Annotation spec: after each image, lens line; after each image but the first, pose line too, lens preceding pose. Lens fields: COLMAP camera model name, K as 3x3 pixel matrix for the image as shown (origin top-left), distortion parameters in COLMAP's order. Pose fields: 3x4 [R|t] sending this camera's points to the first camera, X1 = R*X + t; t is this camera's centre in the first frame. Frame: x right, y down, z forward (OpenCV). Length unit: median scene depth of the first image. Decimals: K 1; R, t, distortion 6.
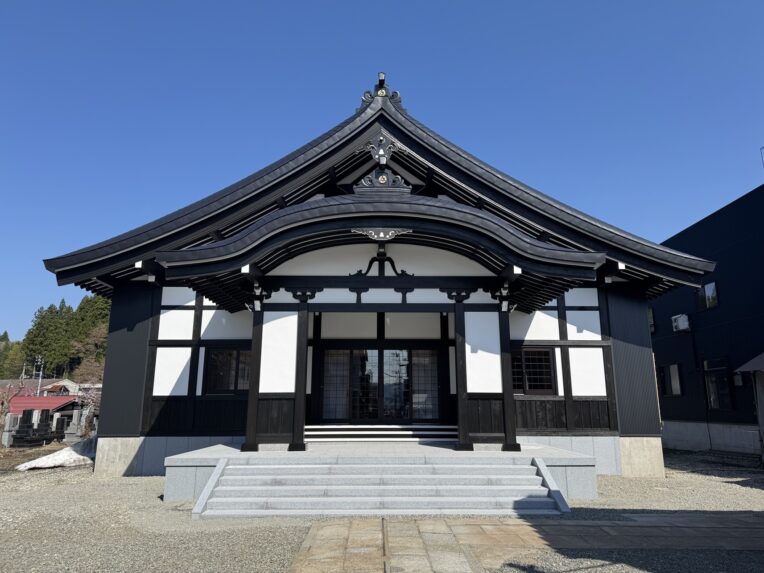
lens RADIAL K [[530.7, 0, 382.0], [0, 530.7, 286.5], [0, 0, 1]] dist [0.033316, -0.004905]
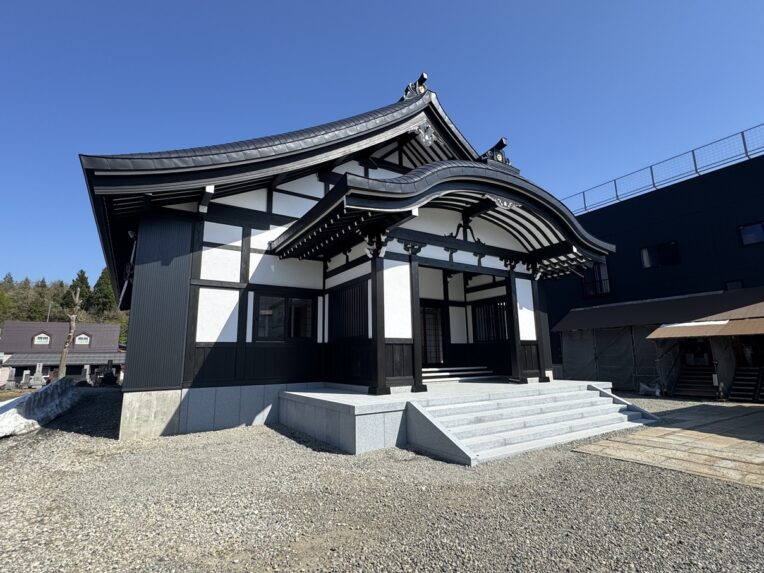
lens RADIAL K [[385.2, 0, 382.0], [0, 385.2, 286.5], [0, 0, 1]] dist [0.001540, 0.001398]
pose [[0.850423, 0.082885, 0.519529, -0.558617], [-0.098321, 0.995152, 0.002177, 0.091622], [-0.516830, -0.052932, 0.854450, 0.342766]]
